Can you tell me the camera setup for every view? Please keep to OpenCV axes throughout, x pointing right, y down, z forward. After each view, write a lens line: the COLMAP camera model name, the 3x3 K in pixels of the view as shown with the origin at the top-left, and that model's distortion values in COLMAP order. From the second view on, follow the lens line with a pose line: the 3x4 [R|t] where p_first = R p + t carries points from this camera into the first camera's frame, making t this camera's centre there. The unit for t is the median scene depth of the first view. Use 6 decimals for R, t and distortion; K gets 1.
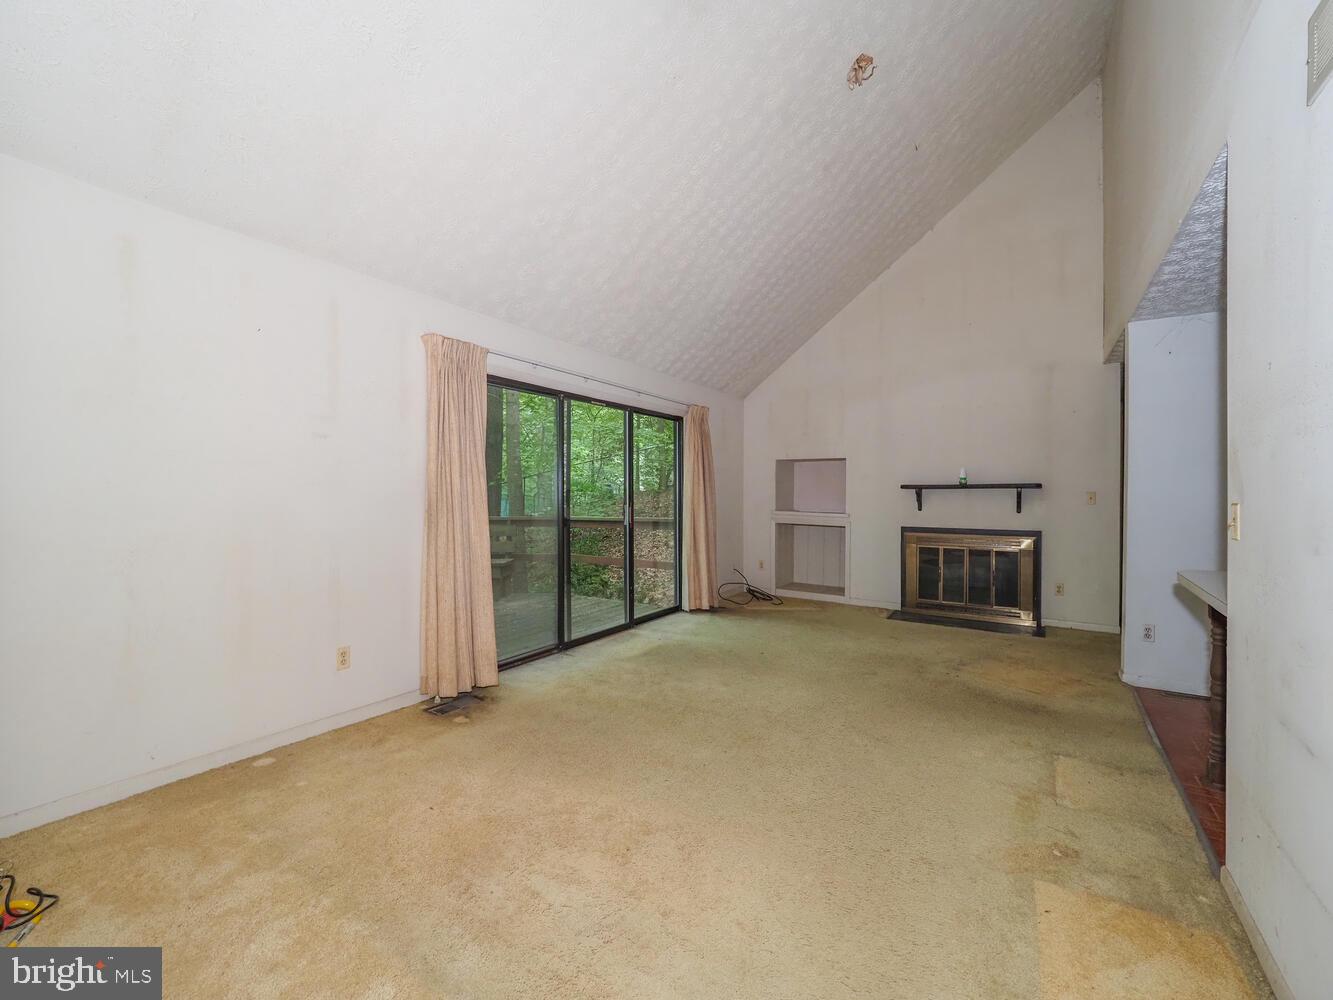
lens RADIAL K [[568.0, 0, 671.6], [0, 568.0, 496.9], [0, 0, 1]] dist [-0.004343, -0.000116]
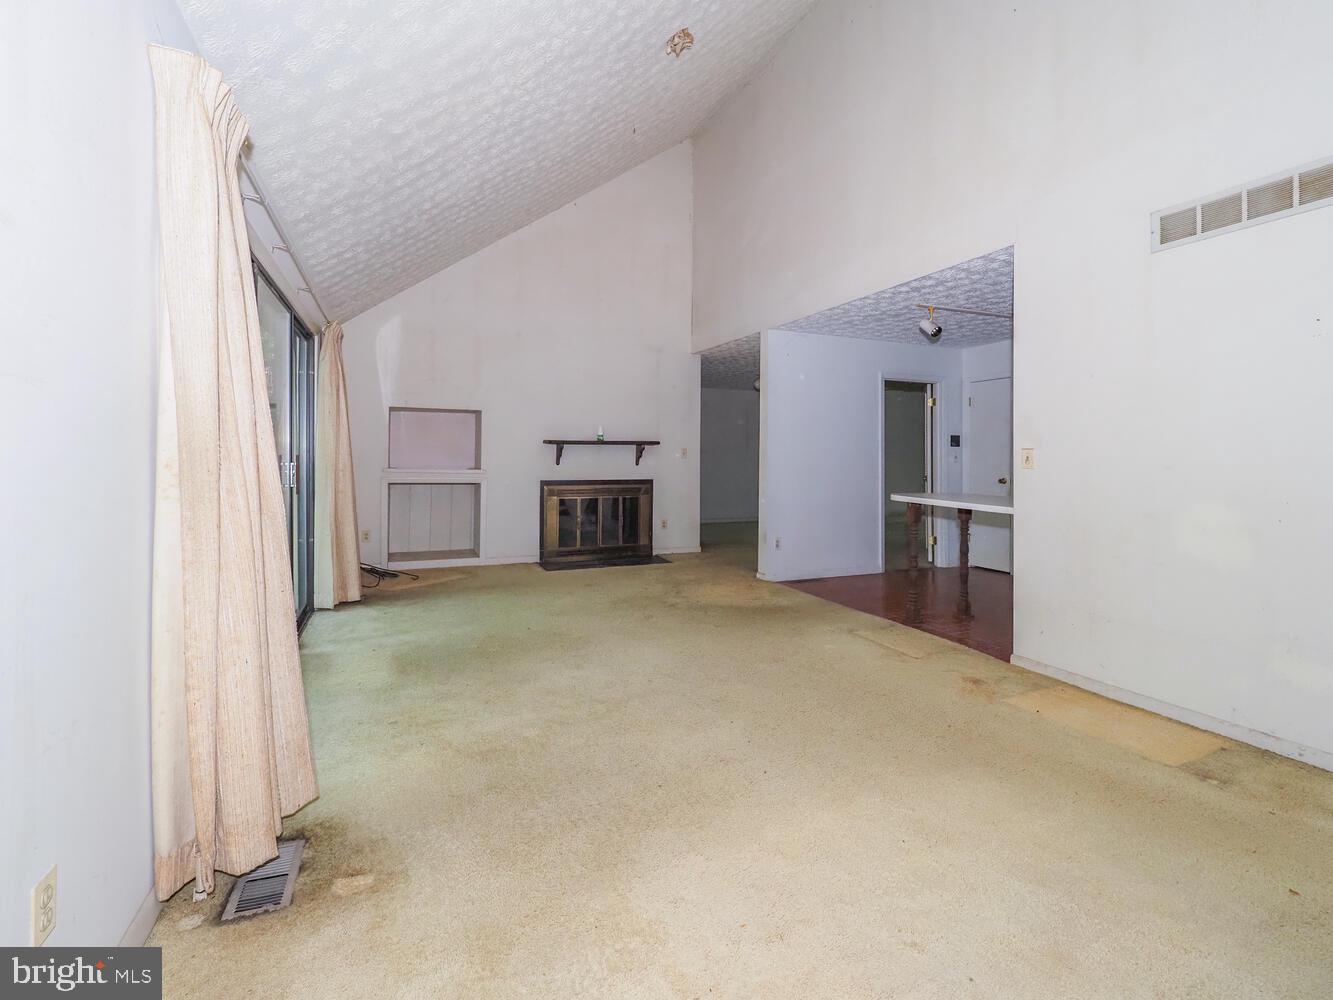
lens RADIAL K [[568.0, 0, 627.8], [0, 568.0, 459.4], [0, 0, 1]] dist [-0.004343, -0.000116]
pose [[0.579769, -0.005901, 0.814760, -0.349997], [0.000201, 0.999975, 0.007100, 0.006731], [-0.814781, -0.003952, 0.579755, 0.281569]]
